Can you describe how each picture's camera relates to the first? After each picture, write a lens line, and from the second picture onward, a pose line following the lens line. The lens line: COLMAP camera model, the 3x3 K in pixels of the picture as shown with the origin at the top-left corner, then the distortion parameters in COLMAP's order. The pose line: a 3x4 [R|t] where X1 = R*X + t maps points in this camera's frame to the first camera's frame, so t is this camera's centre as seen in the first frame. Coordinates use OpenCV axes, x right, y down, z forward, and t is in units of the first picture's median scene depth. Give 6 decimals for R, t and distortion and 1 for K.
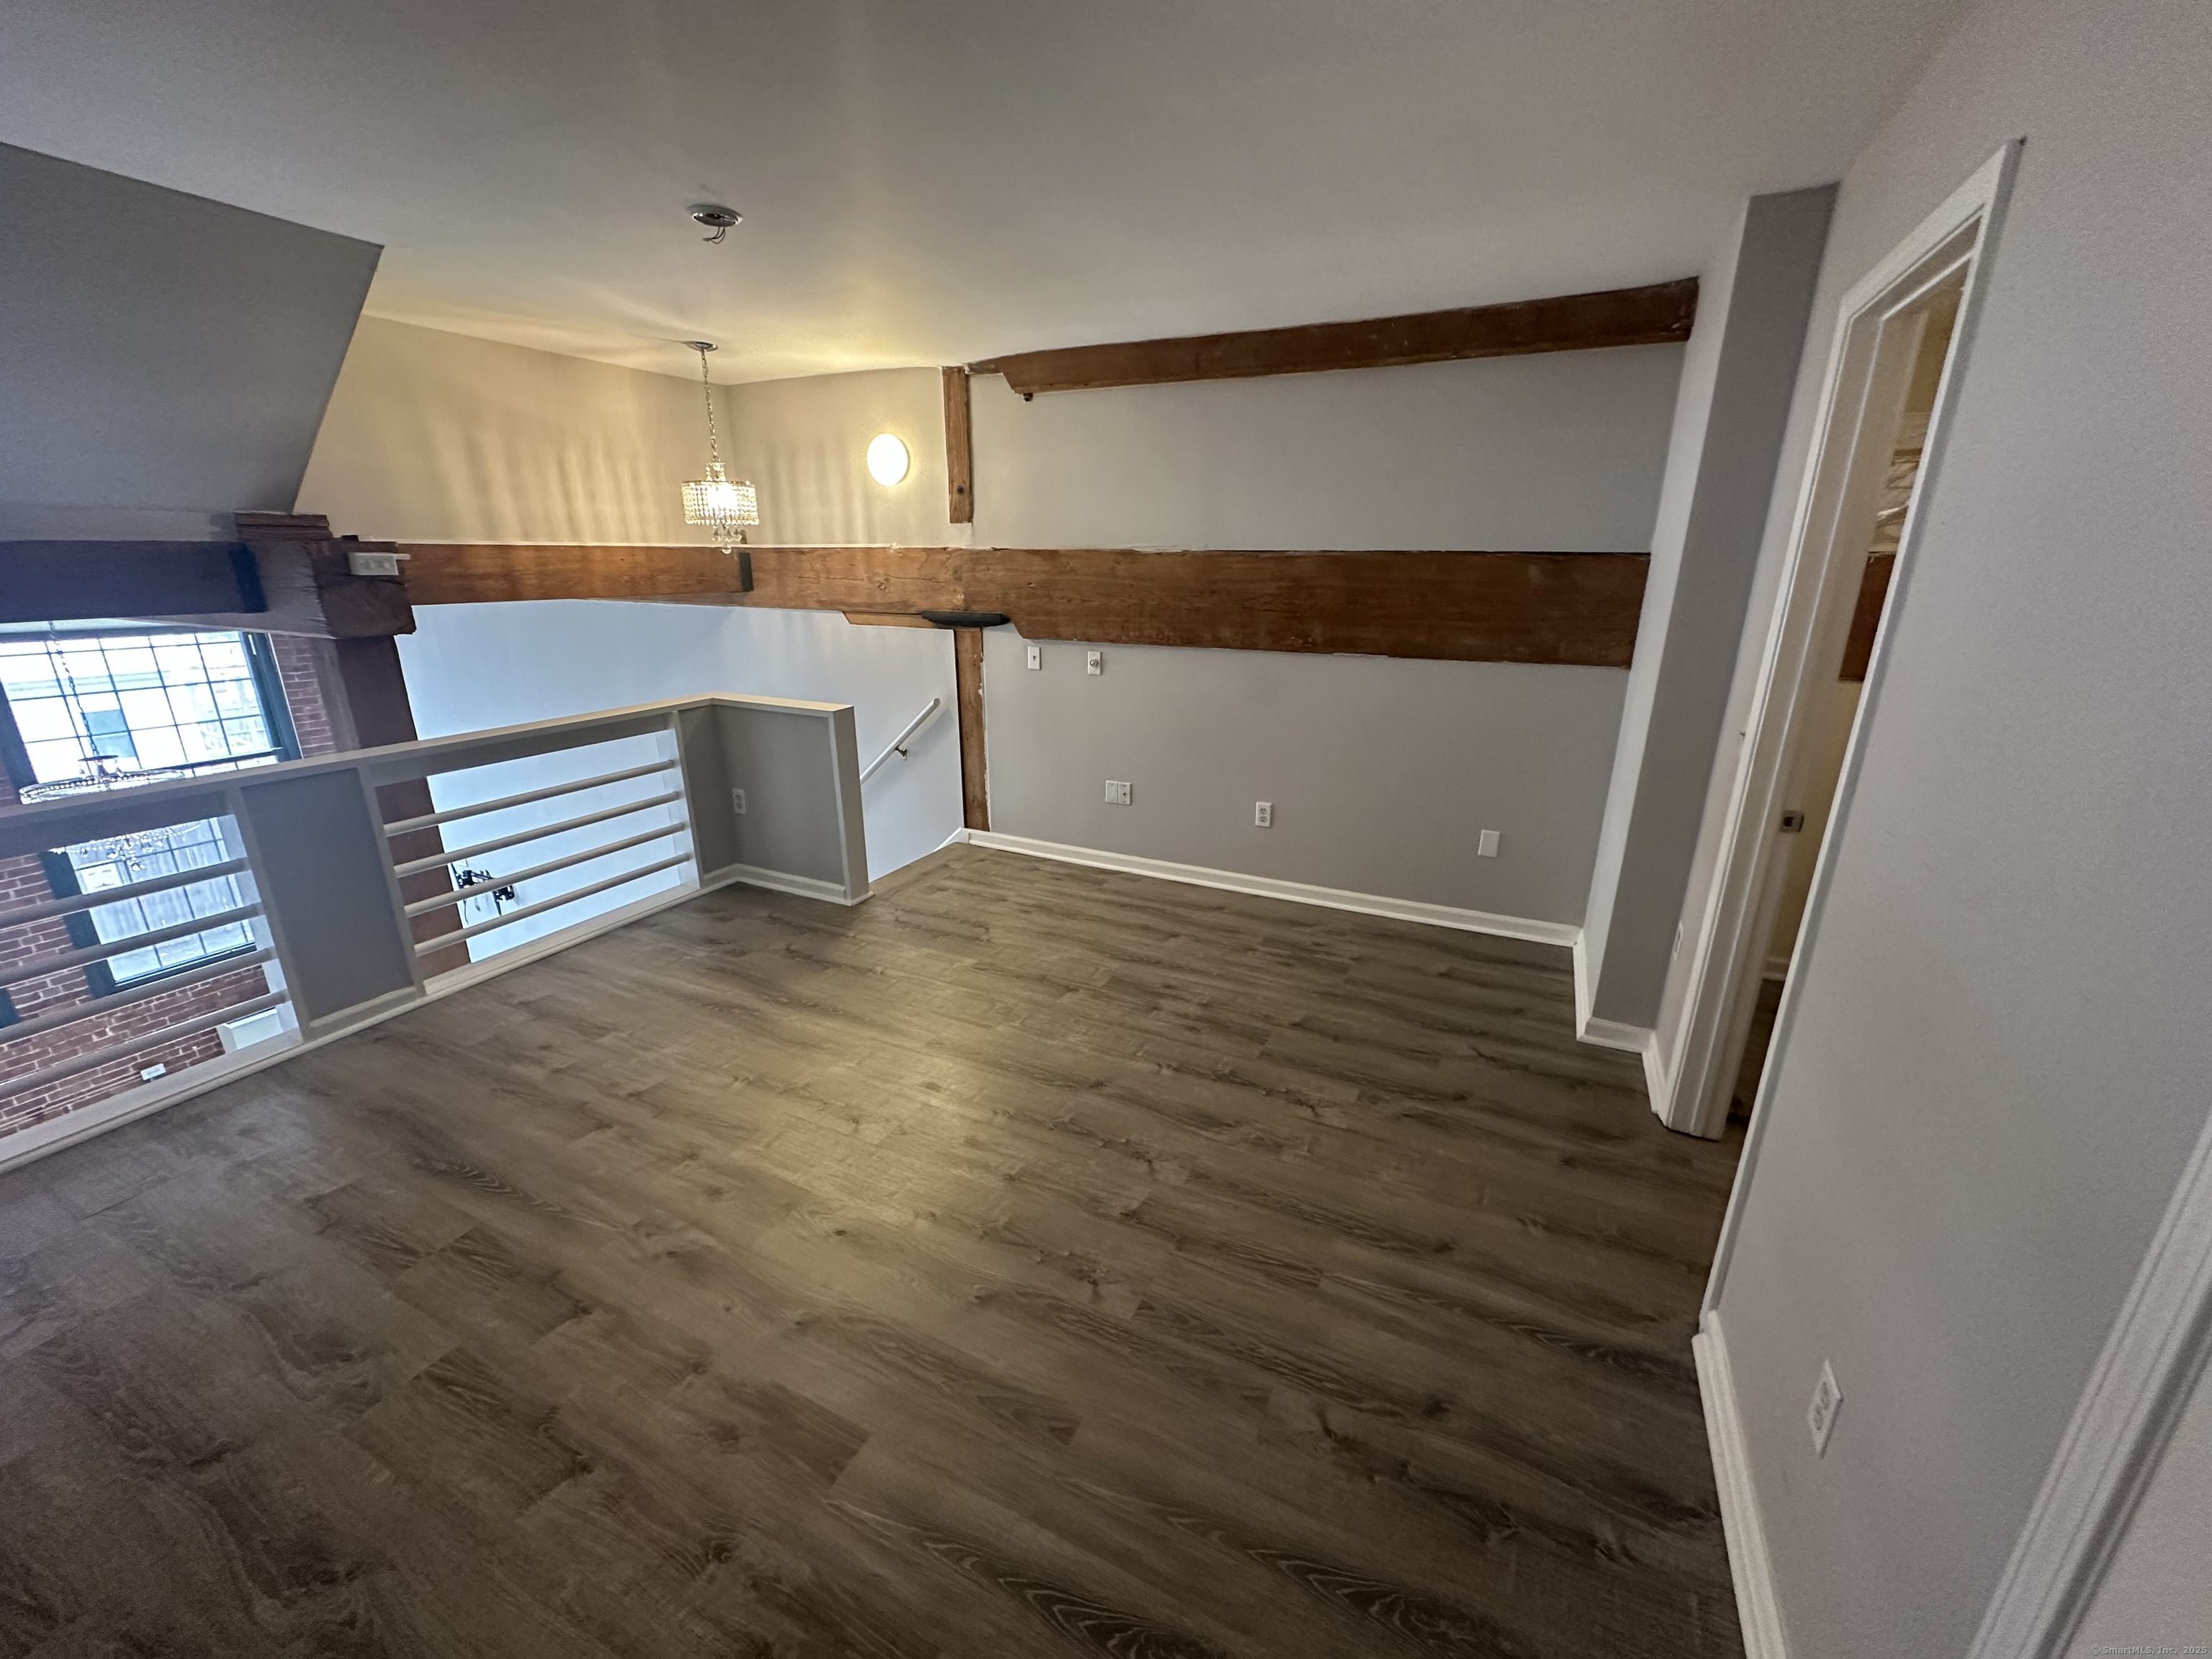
lens RADIAL K [[877.3, 0, 1103.3], [0, 877.3, 831.9], [0, 0, 1]] dist [-0.001825, 0.000424]
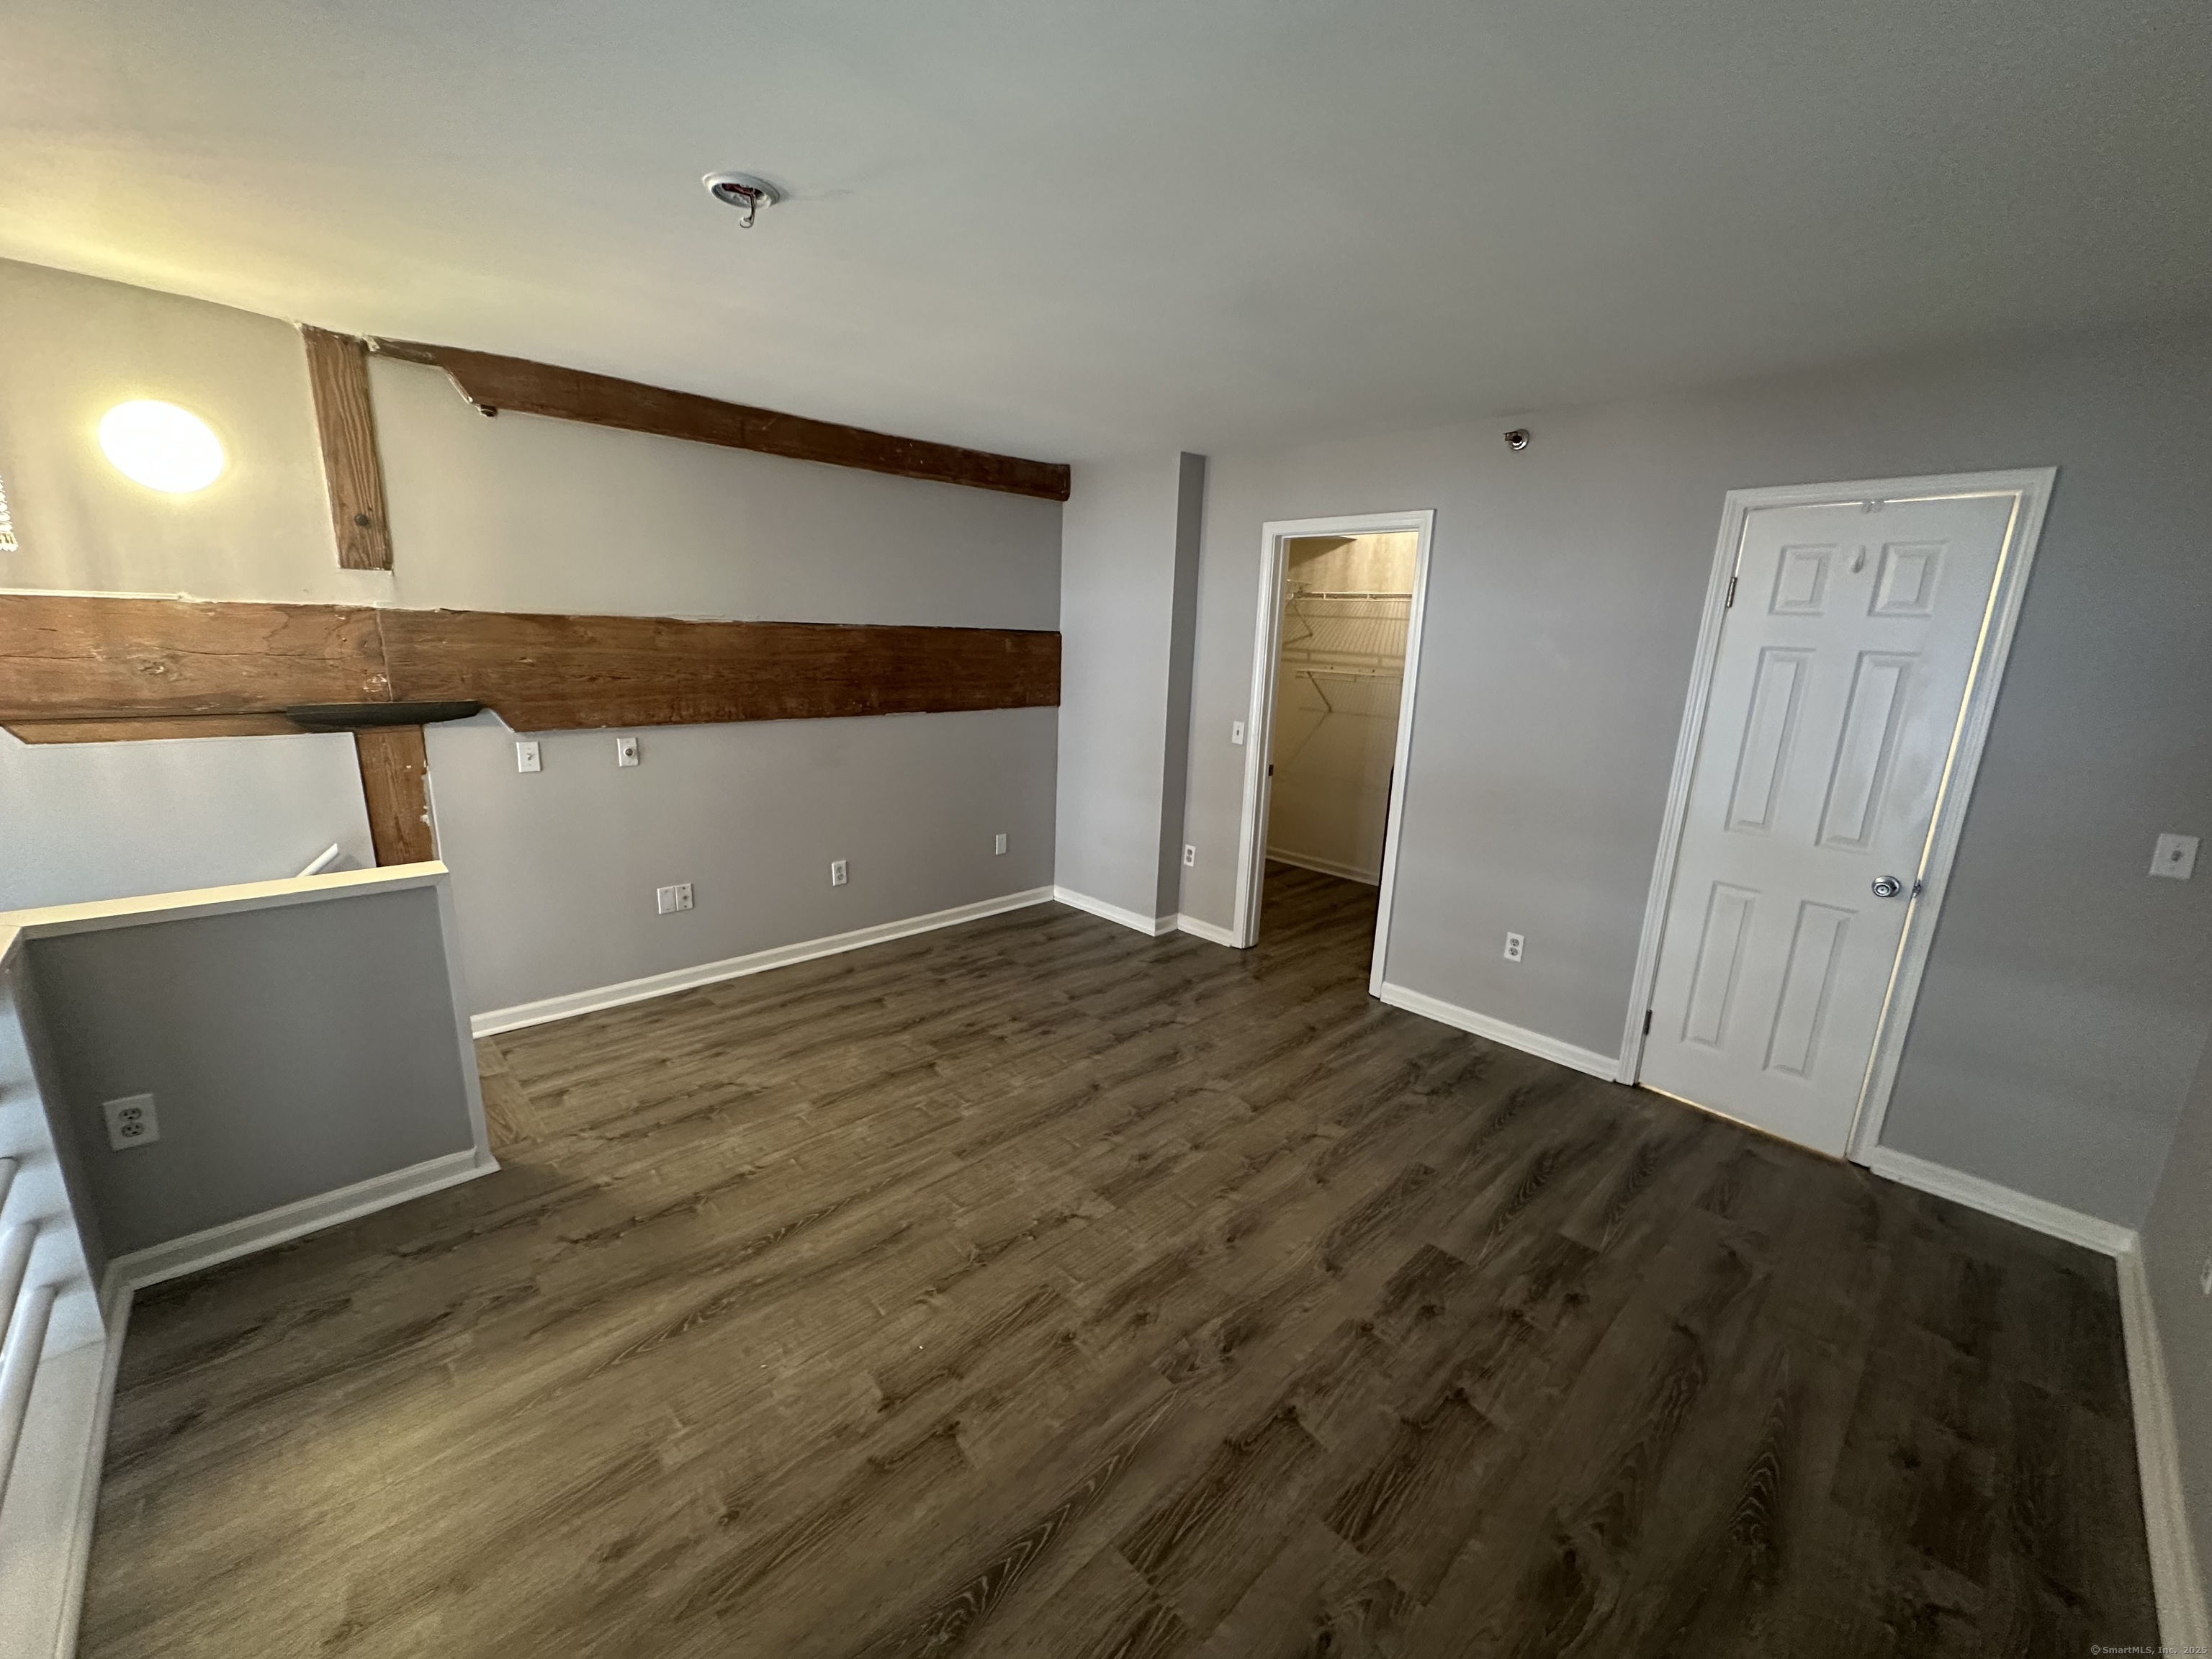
lens RADIAL K [[877.3, 0, 1103.3], [0, 877.3, 831.9], [0, 0, 1]] dist [-0.001825, 0.000424]
pose [[0.346827, -0.205619, 0.915113, -0.692005], [0.251723, 0.960285, 0.120366, -0.120582], [-0.903519, 0.188609, 0.384812, 0.333204]]
